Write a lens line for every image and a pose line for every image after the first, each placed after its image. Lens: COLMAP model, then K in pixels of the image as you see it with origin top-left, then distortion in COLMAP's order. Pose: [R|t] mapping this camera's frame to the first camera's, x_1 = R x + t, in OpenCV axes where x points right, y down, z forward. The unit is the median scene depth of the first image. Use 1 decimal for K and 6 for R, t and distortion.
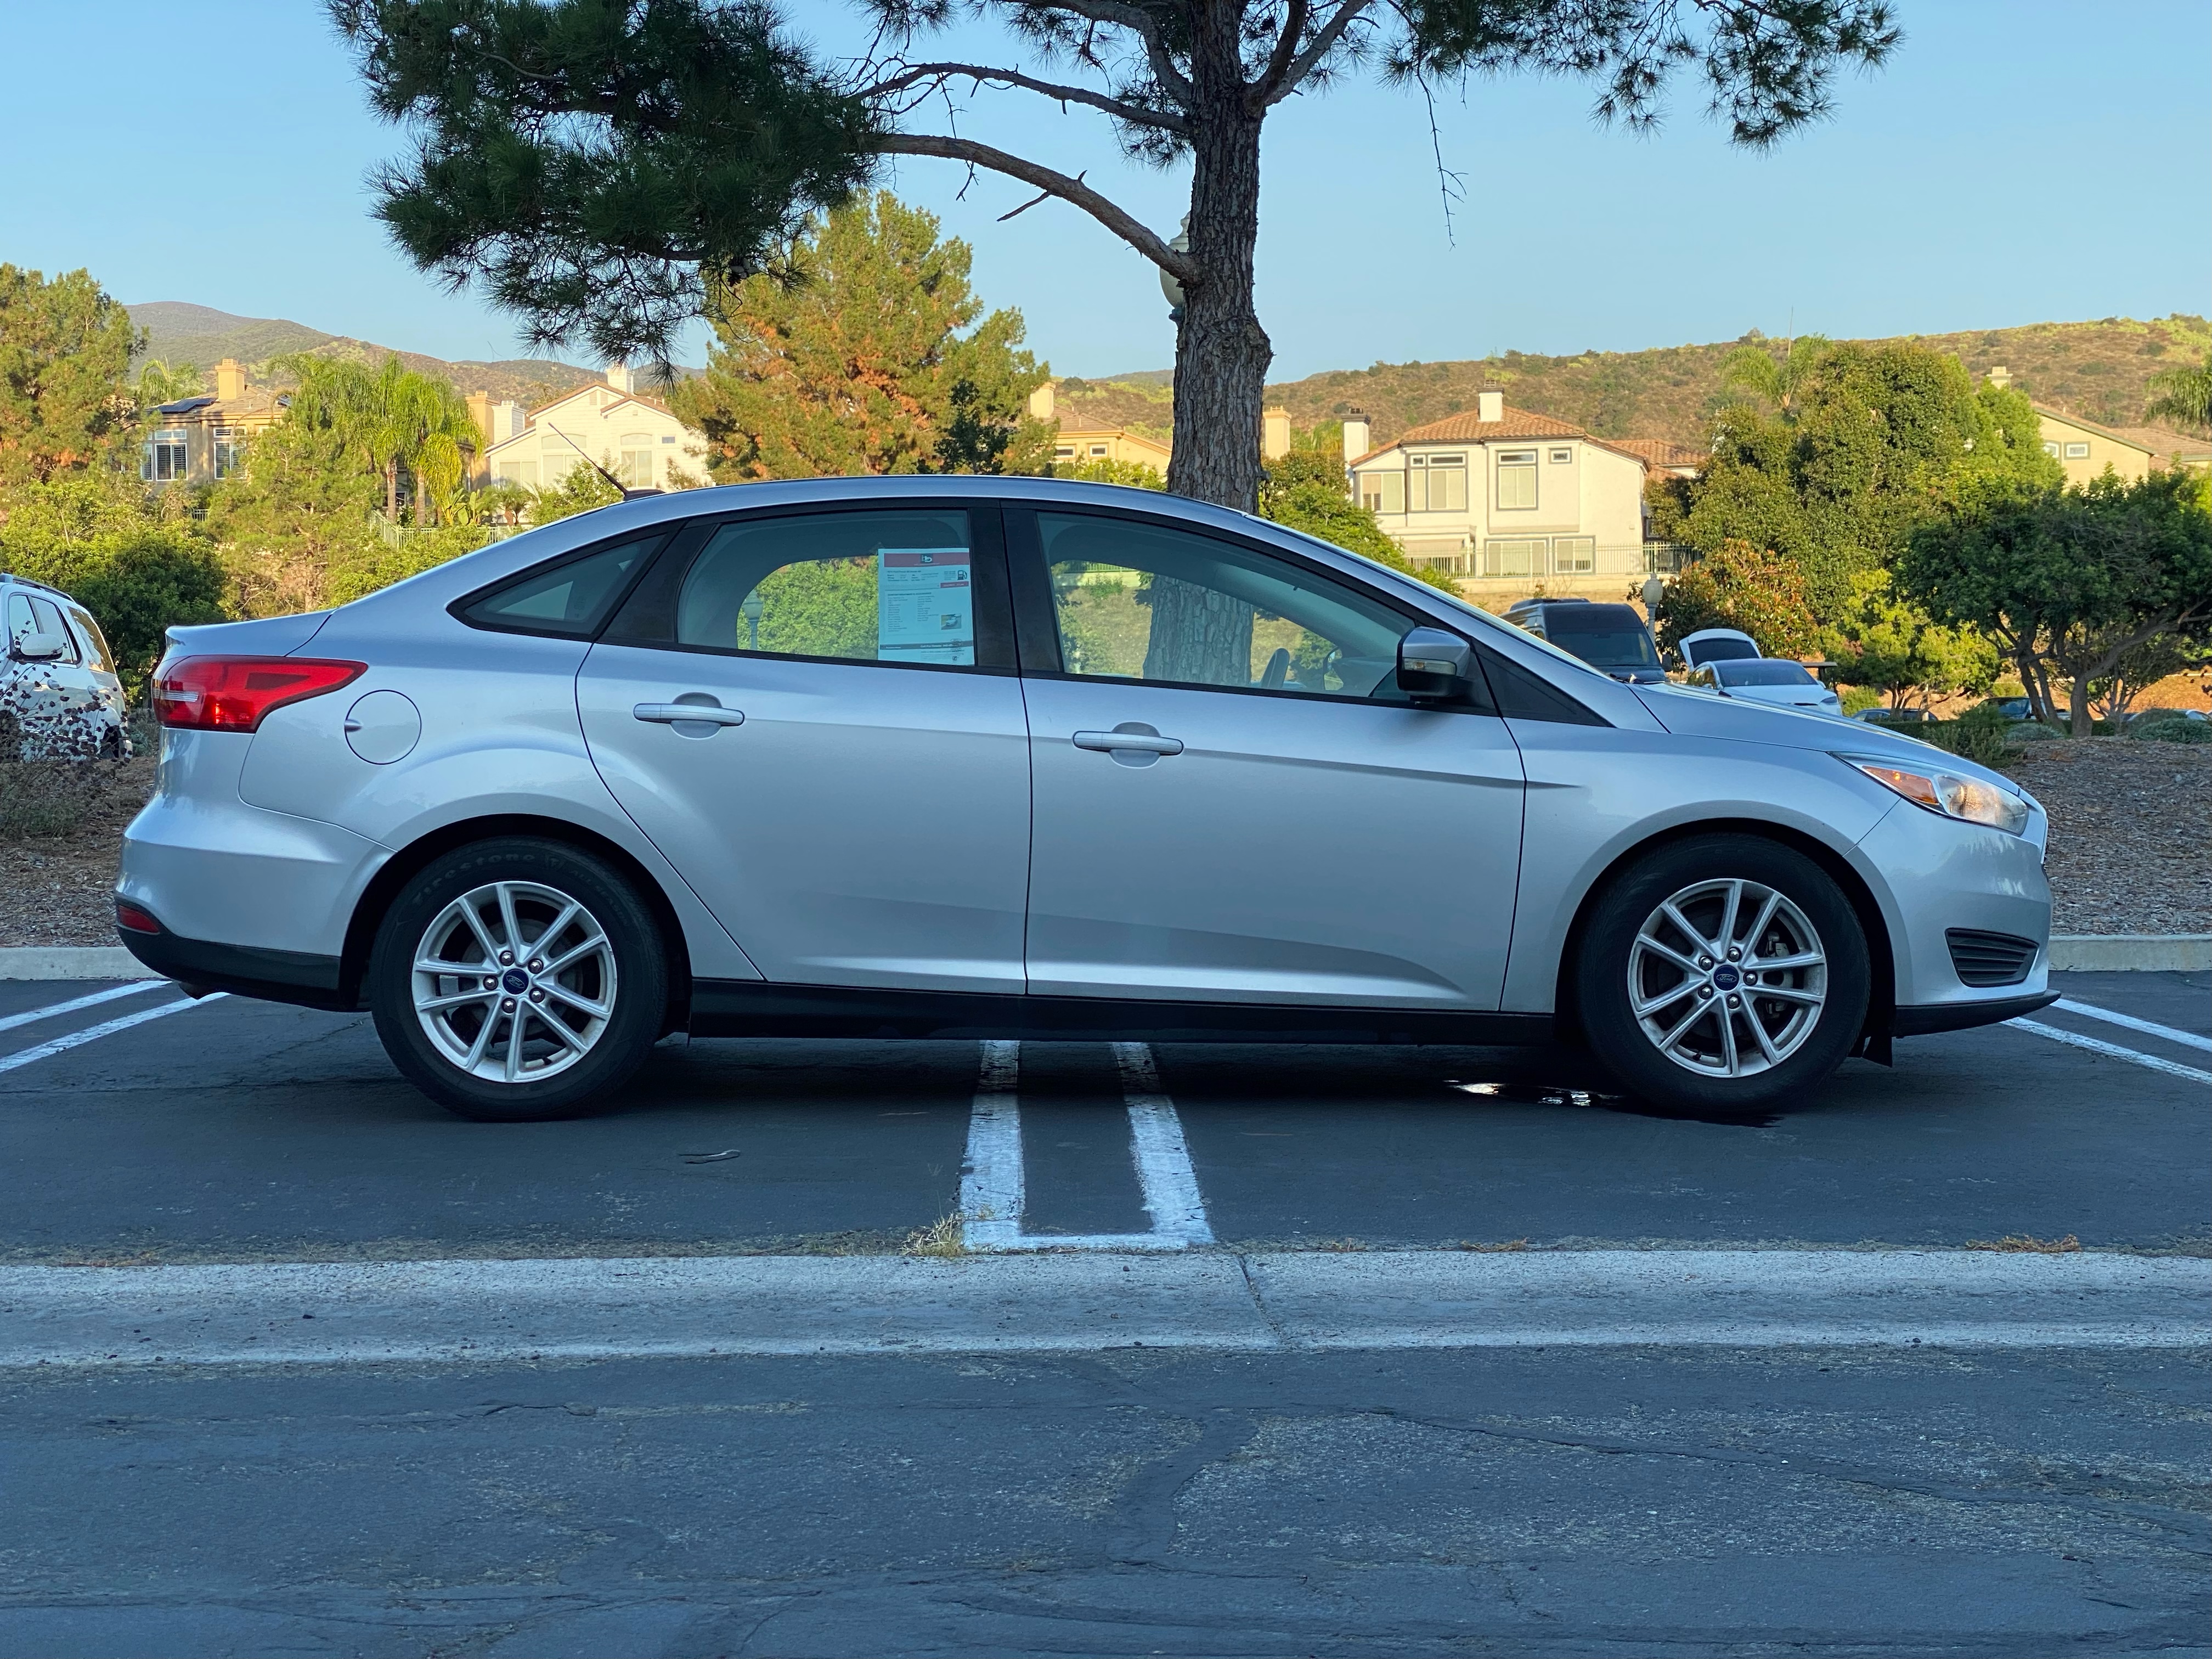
lens RADIAL K [[3488.8, 0, 1136.9], [0, 3488.8, 819.8], [0, 0, 1]] dist [0.183593, -0.397610]
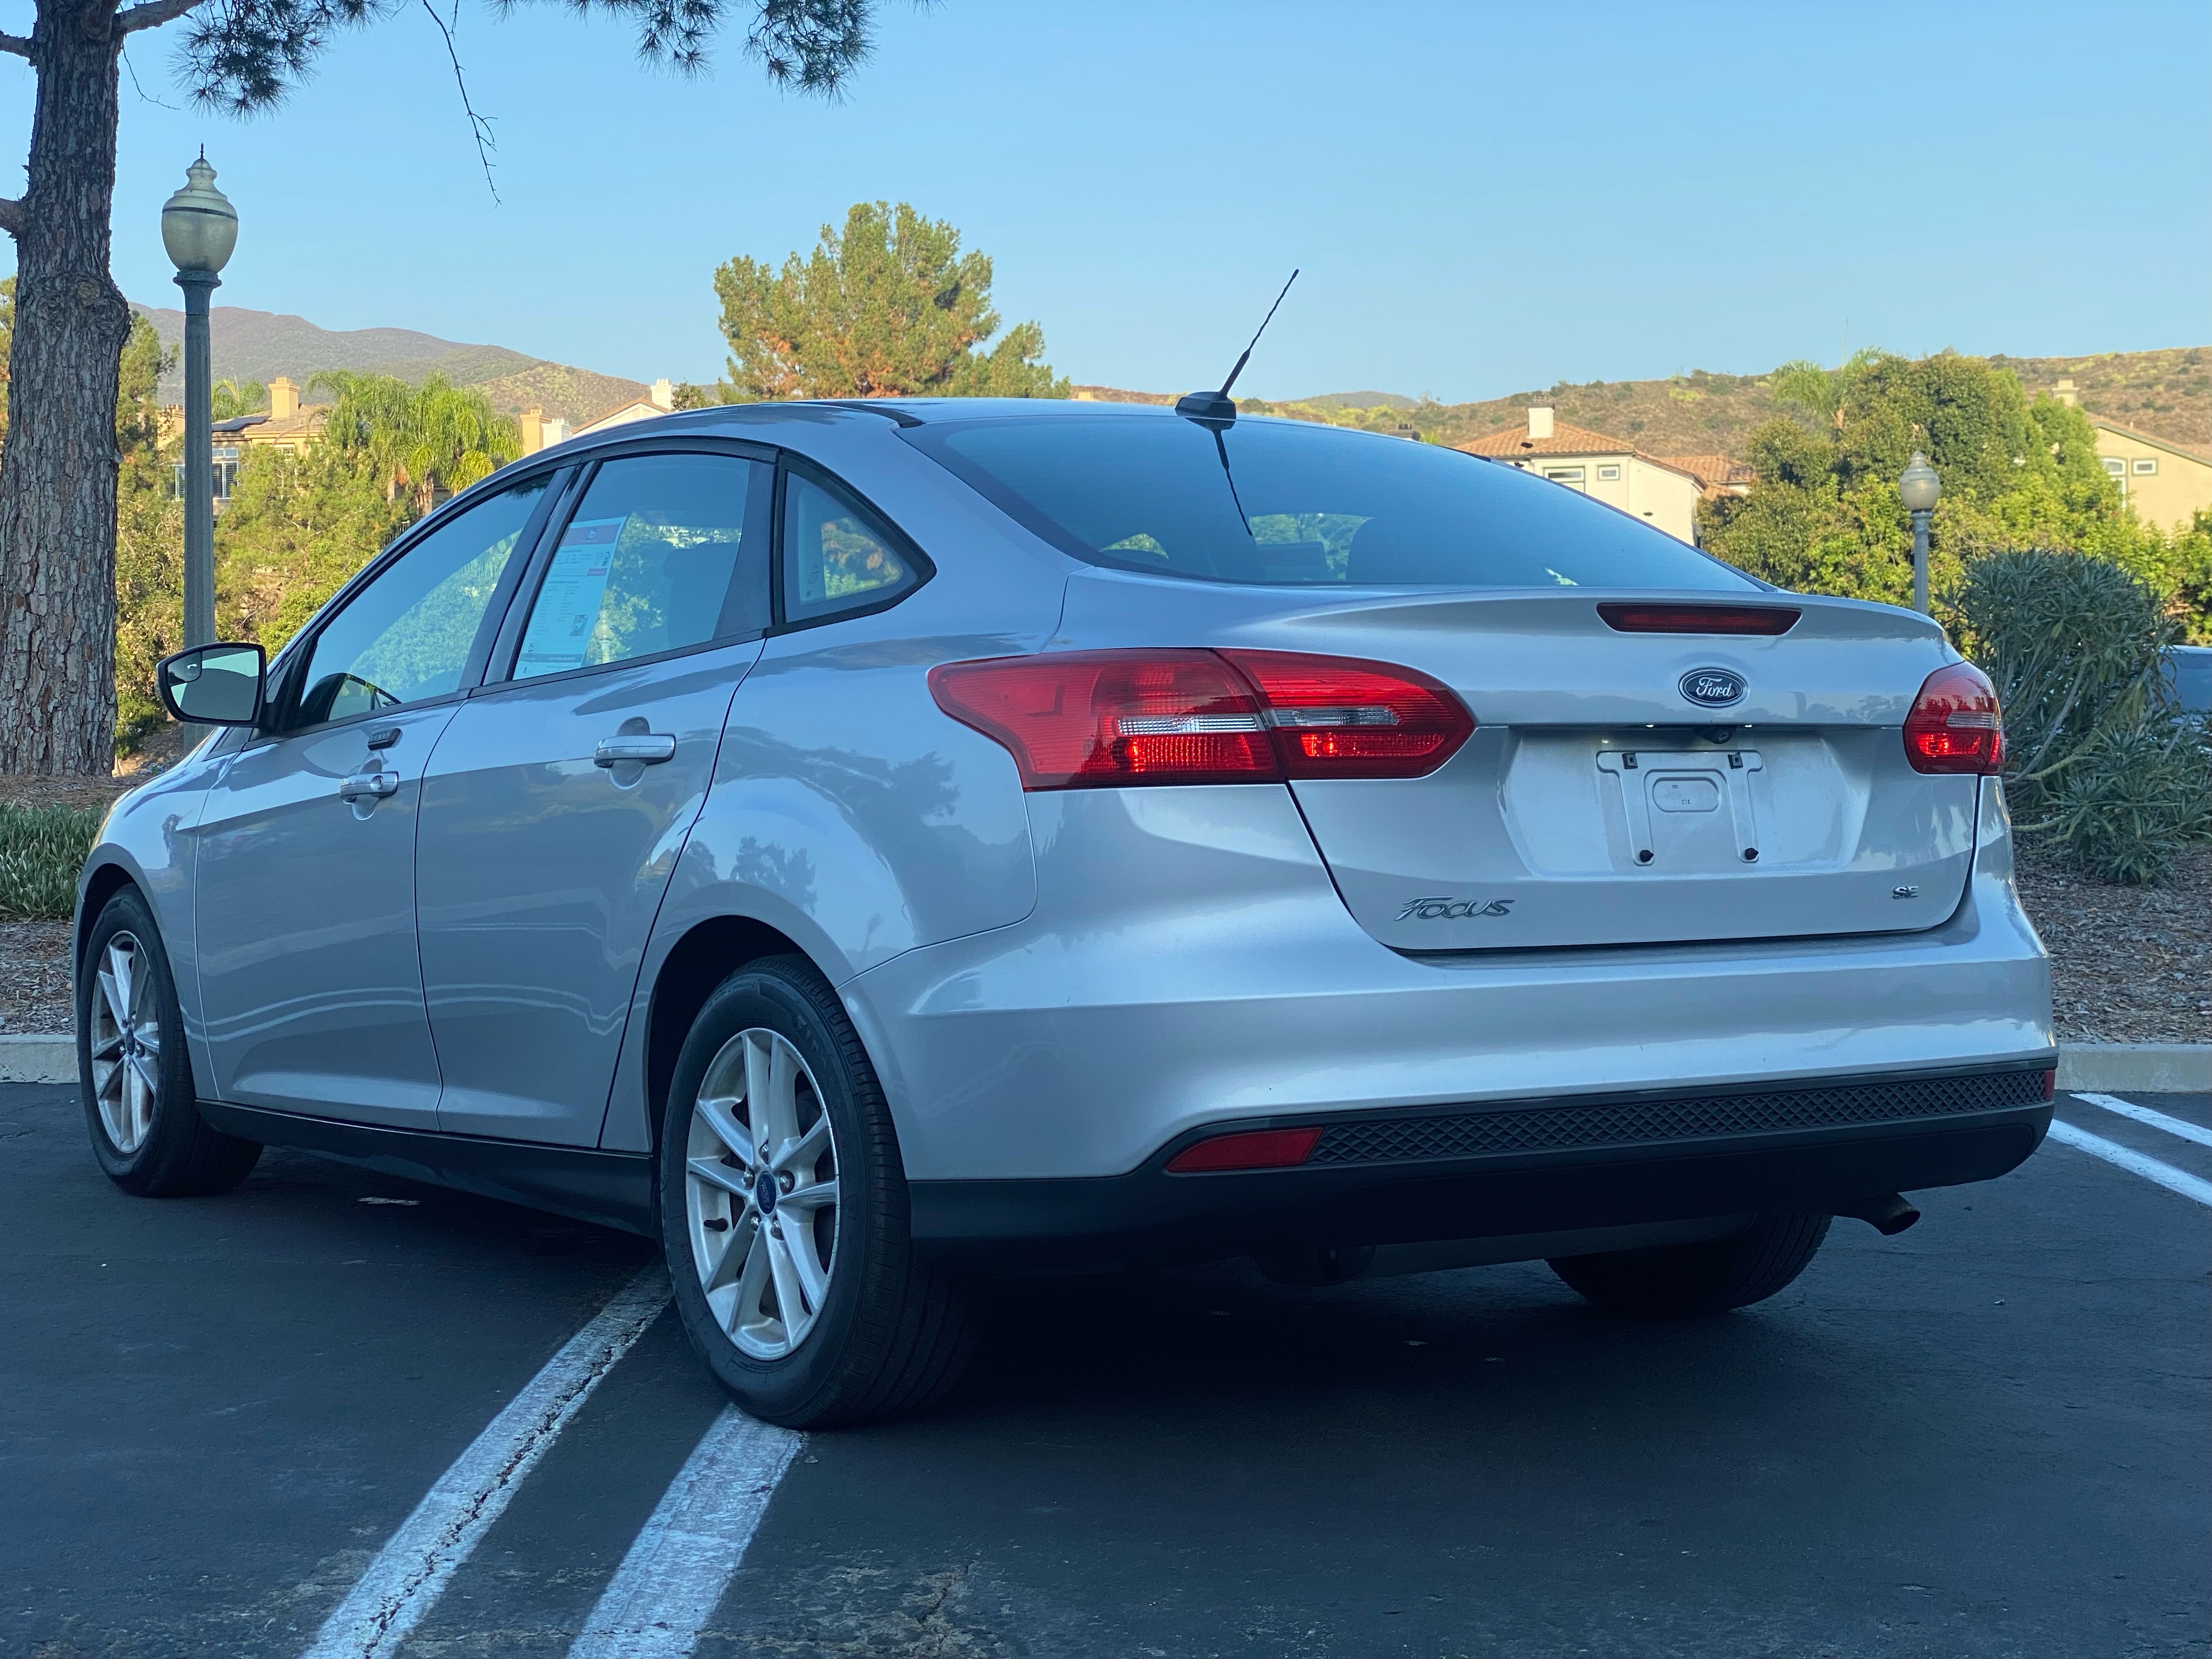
lens RADIAL K [[3477.3, 0, 1106.0], [0, 3477.3, 829.5], [0, 0, 1]] dist [0.197913, -0.538459]
pose [[0.997736, 0.007015, -0.066884, 0.091704], [-0.007224, 0.999970, -0.002885, -0.002007], [0.066861, 0.003362, 0.997757, 0.043336]]
